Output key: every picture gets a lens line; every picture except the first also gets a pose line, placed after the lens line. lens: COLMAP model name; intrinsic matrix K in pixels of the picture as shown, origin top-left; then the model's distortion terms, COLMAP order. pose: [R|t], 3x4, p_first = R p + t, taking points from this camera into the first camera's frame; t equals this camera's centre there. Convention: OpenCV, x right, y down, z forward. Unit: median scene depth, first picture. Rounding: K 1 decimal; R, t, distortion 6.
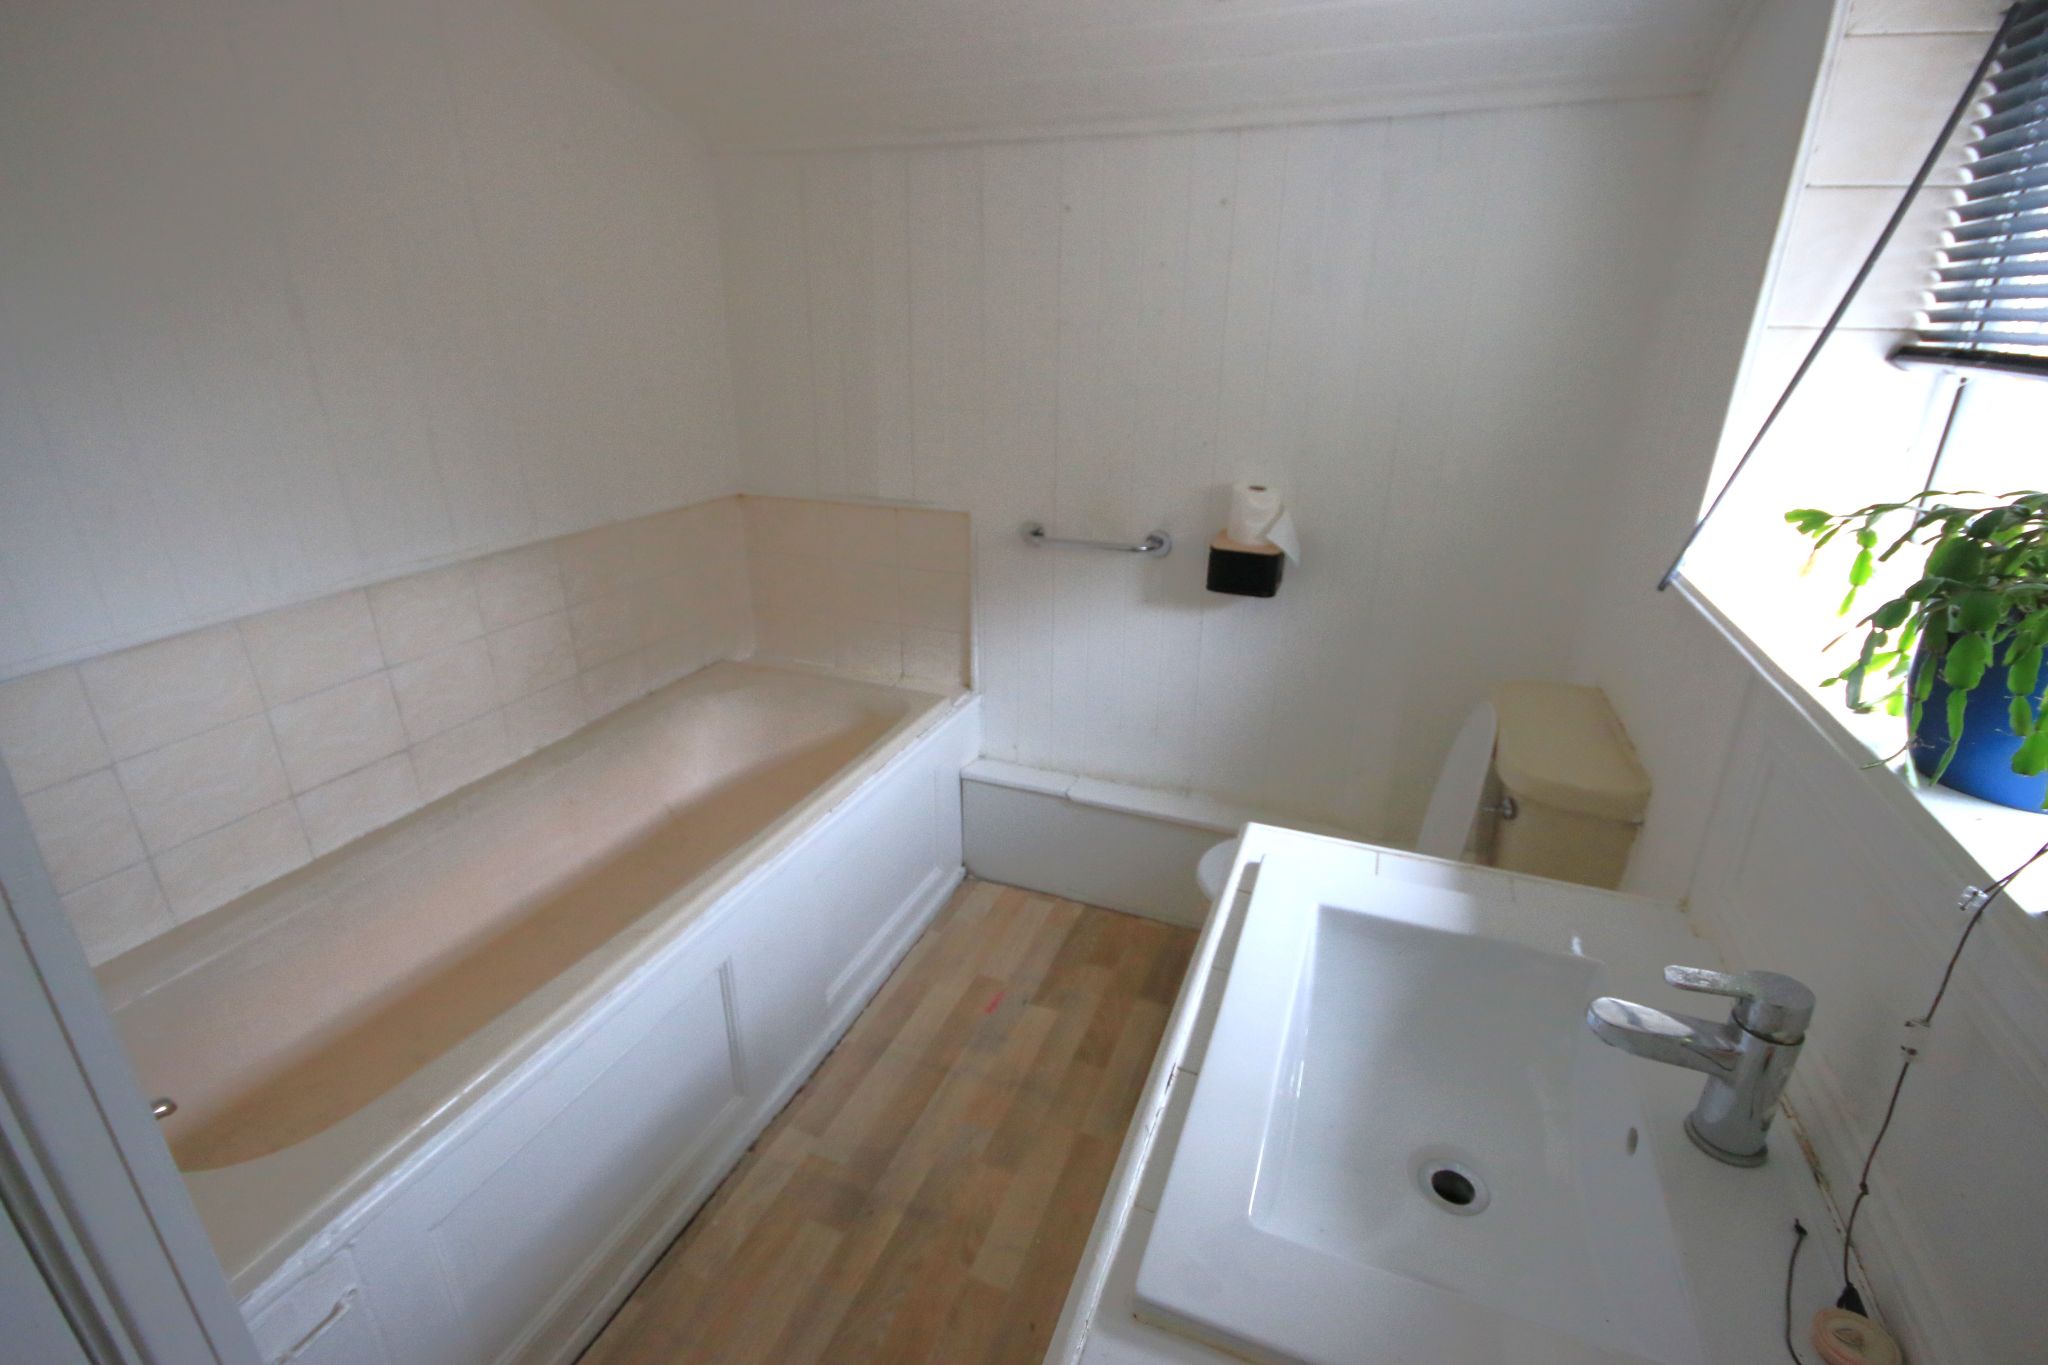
lens RADIAL K [[930.4, 0, 1019.5], [0, 930.4, 683.0], [0, 0, 1]] dist [-0.000762, 0.000055]
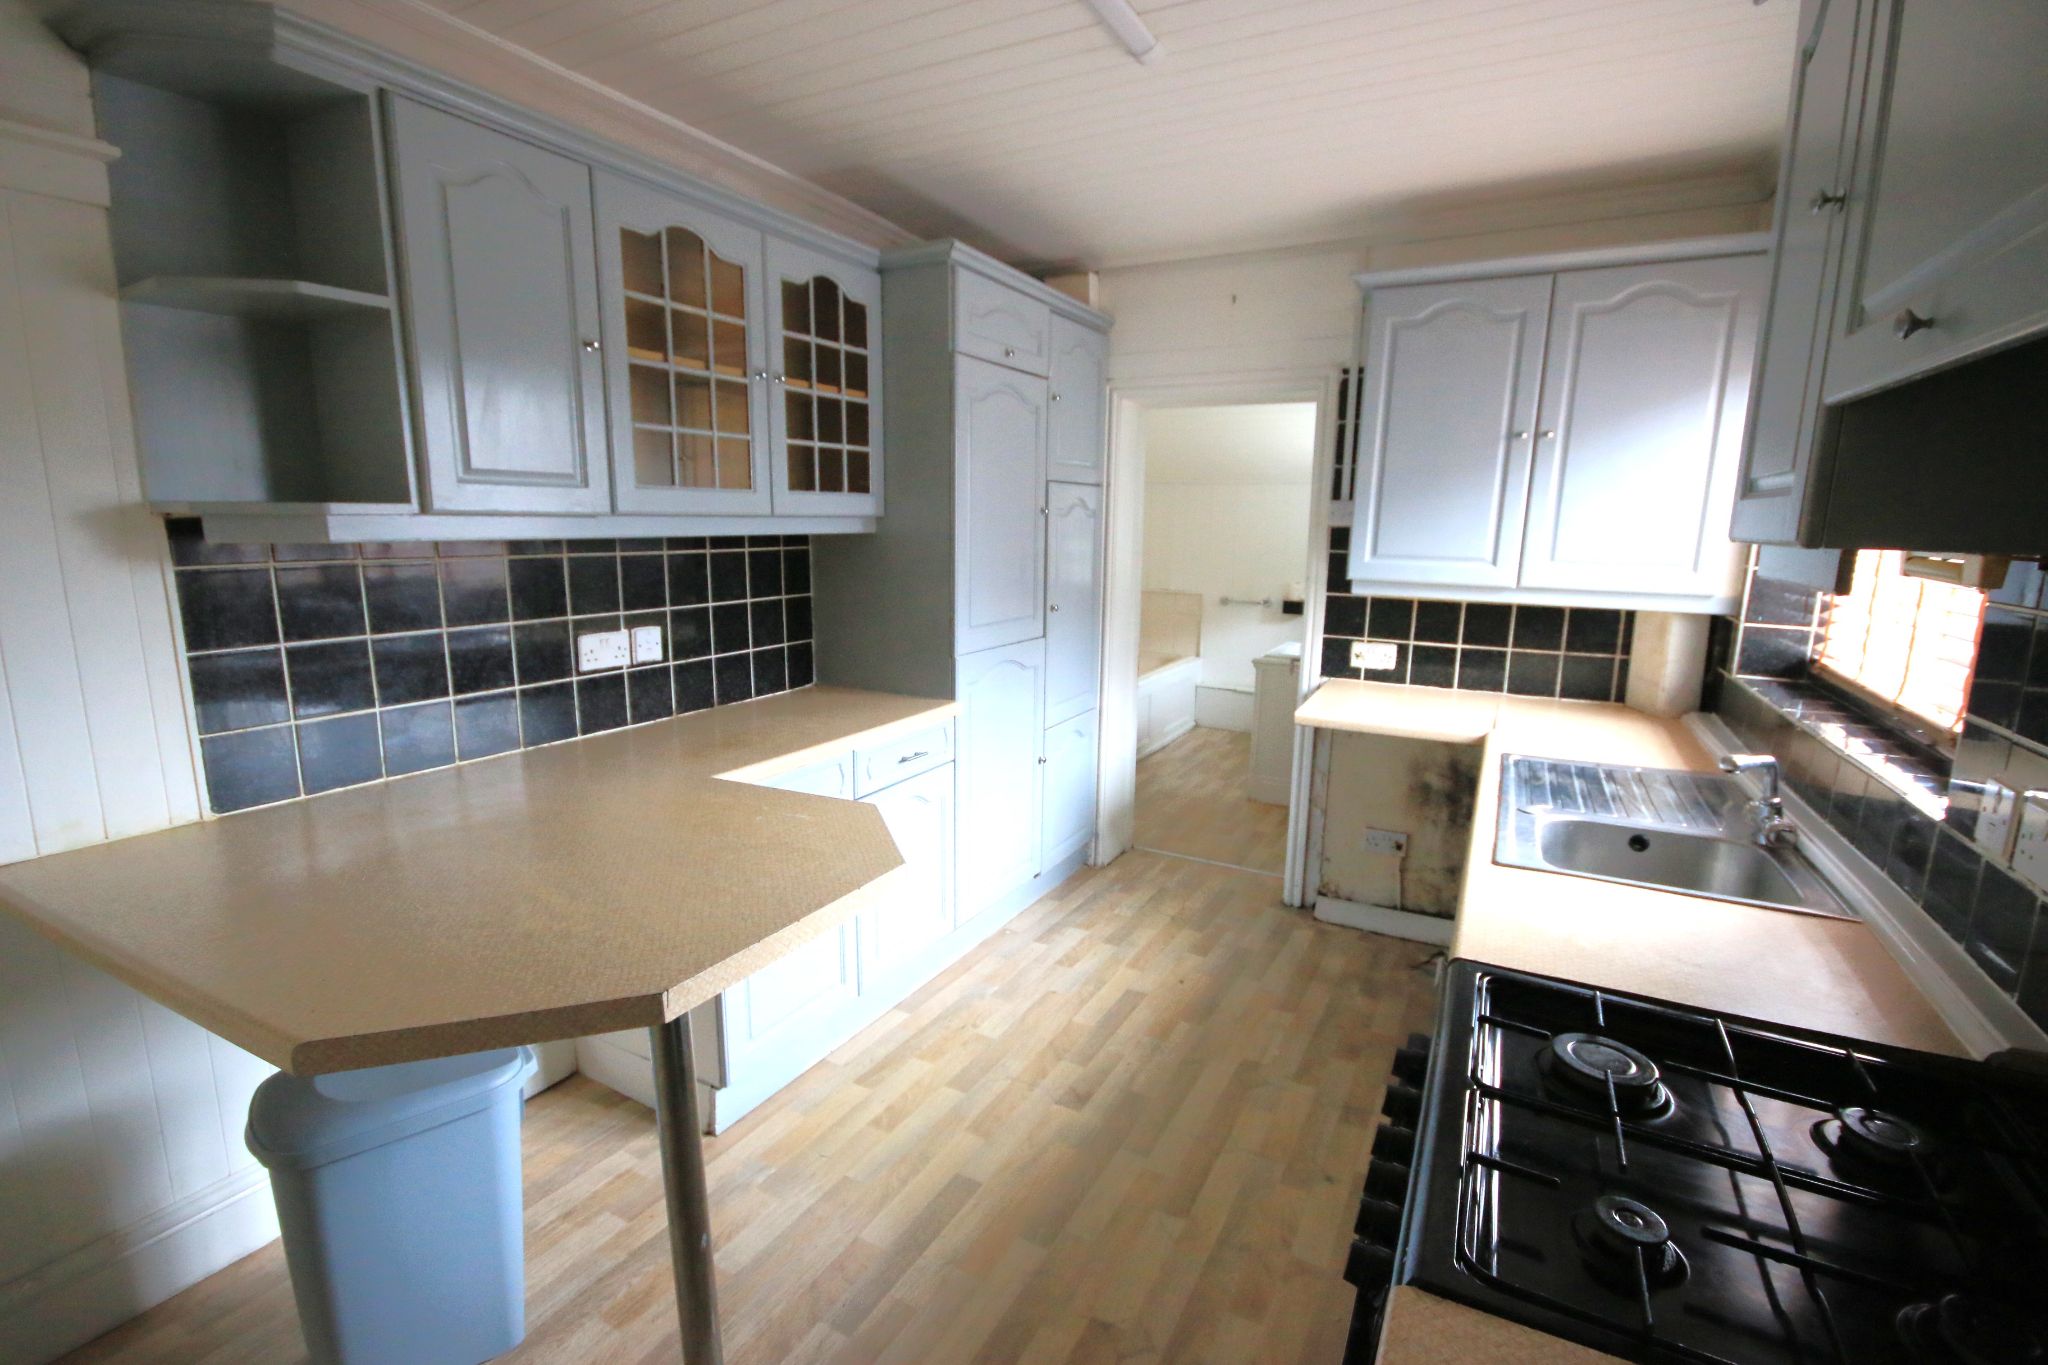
lens RADIAL K [[930.4, 0, 1026.1], [0, 930.4, 689.3], [0, 0, 1]] dist [-0.000762, 0.000055]
pose [[0.994487, 0.037531, -0.097918, -0.331161], [-0.054872, 0.981966, -0.180919, 0.727912], [0.089362, 0.185295, 0.978611, -2.029181]]
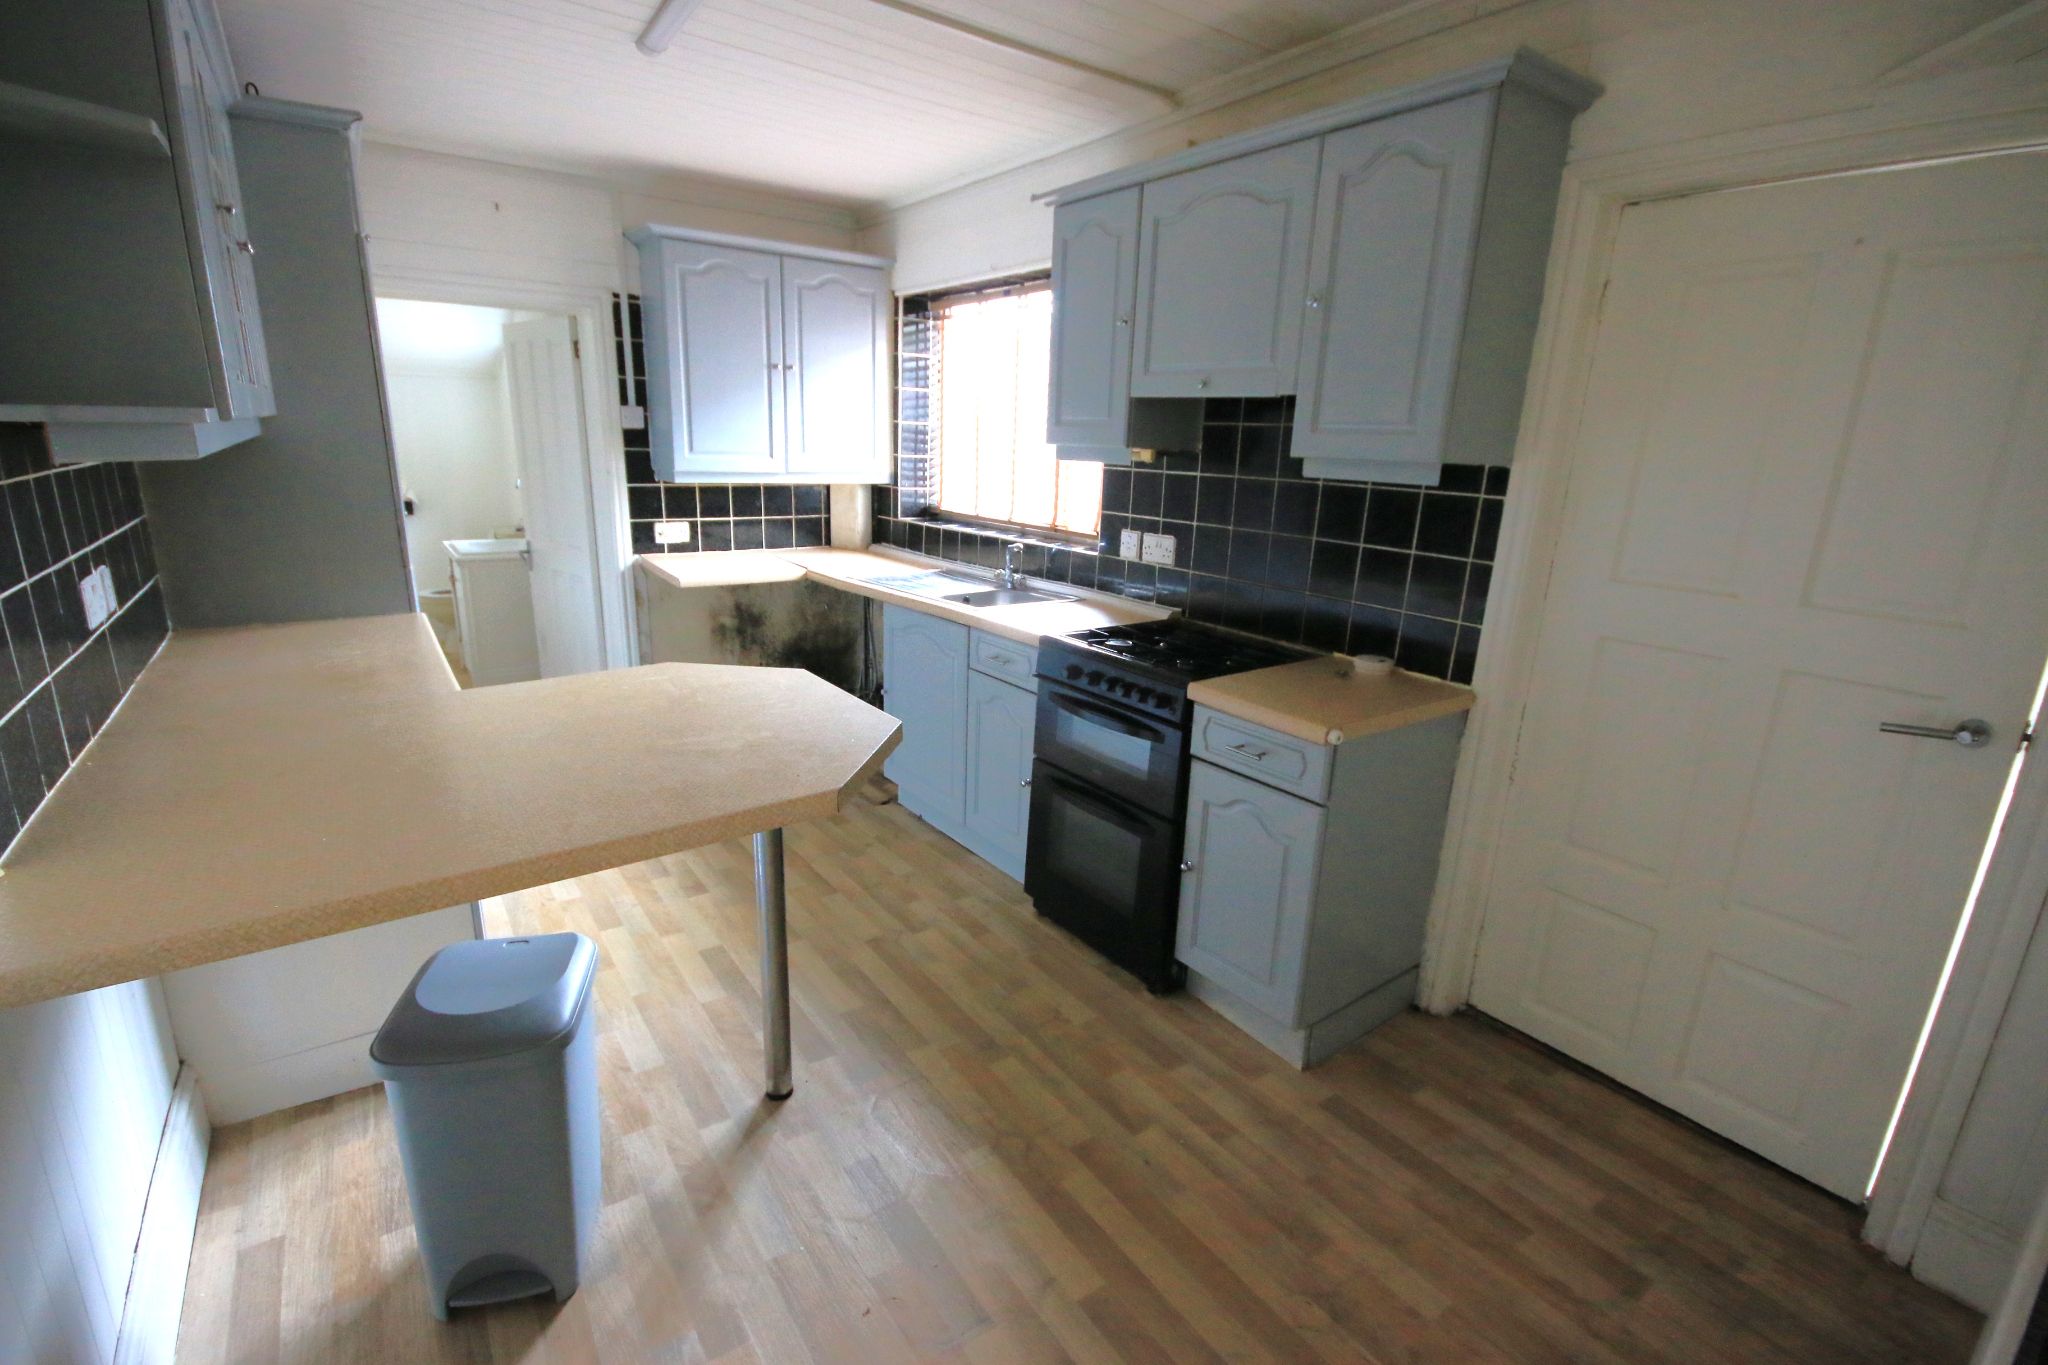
lens RADIAL K [[930.4, 0, 1017.9], [0, 930.4, 682.9], [0, 0, 1]] dist [-0.000762, 0.000055]
pose [[0.537684, -0.198113, 0.819541, -1.924352], [0.268749, 0.961574, 0.056127, 0.771456], [-0.799168, 0.190073, 0.570265, -2.183698]]
